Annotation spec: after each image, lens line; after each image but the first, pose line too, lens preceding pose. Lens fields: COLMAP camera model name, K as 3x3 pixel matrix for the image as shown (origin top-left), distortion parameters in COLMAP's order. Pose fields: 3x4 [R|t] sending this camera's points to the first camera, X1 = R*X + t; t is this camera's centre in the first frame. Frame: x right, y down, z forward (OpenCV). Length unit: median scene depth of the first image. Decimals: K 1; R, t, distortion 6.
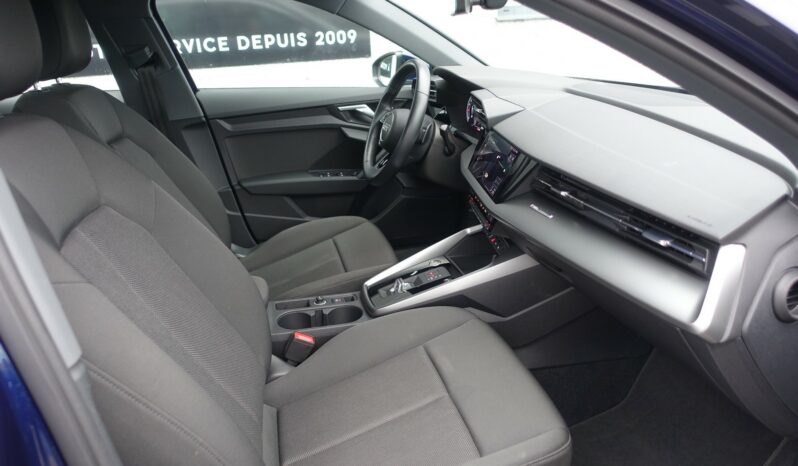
lens RADIAL K [[544.8, 0, 396.2], [0, 544.8, 230.4], [0, 0, 1]] dist [-0.004982, 0.000762]
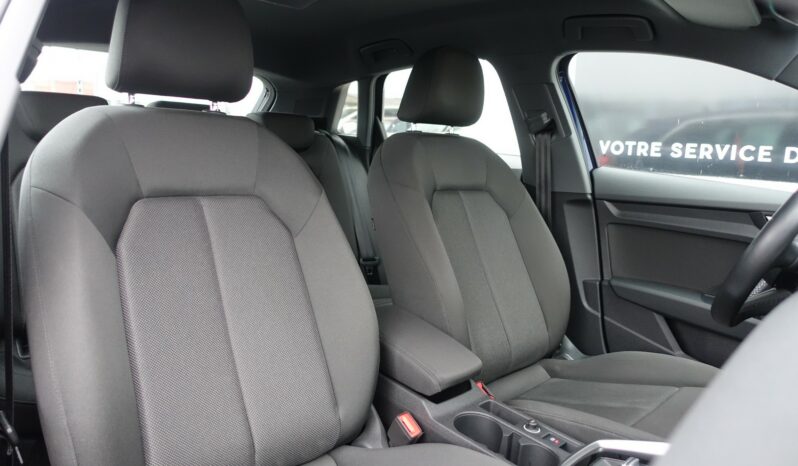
lens RADIAL K [[544.8, 0, 403.3], [0, 544.8, 229.6], [0, 0, 1]] dist [-0.004982, 0.000762]
pose [[0.500049, 0.201486, -0.842232, 0.249698], [-0.382181, 0.924069, -0.005844, -0.032332], [0.777103, 0.324807, 0.539084, 0.291755]]
